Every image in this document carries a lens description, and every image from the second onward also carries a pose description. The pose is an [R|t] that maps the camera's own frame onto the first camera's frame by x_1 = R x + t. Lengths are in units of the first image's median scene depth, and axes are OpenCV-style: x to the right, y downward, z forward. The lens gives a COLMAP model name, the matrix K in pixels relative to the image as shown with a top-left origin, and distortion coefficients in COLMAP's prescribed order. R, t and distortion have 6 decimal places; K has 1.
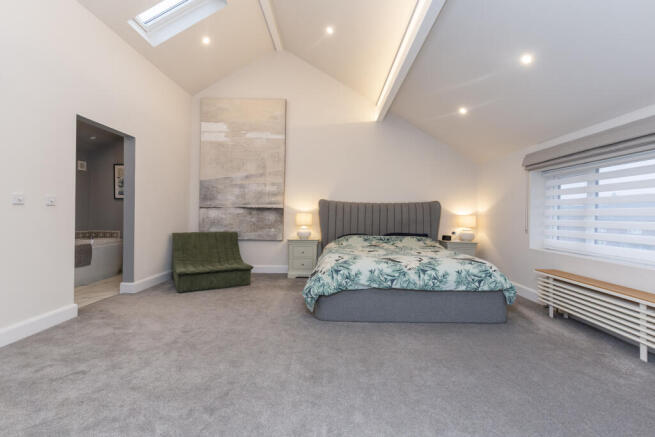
lens RADIAL K [[284.7, 0, 330.1], [0, 284.7, 217.9], [0, 0, 1]] dist [0.004254, 0.000993]
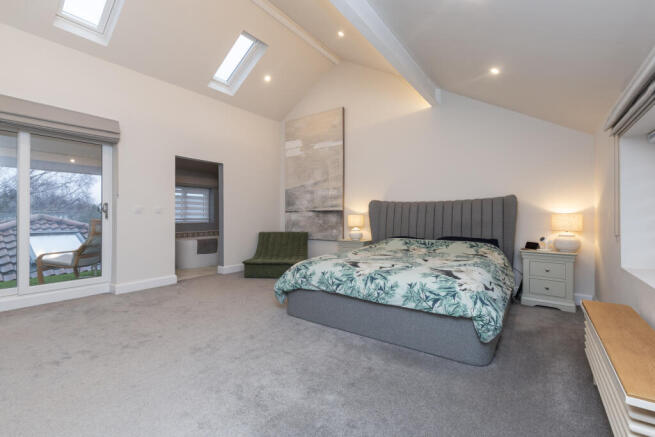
lens RADIAL K [[284.7, 0, 331.2], [0, 284.7, 217.4], [0, 0, 1]] dist [0.004254, 0.000993]
pose [[0.813889, -0.013021, -0.580874, 0.423932], [0.006683, 0.999892, -0.013051, 0.005125], [0.580981, 0.006741, 0.813889, 0.124992]]
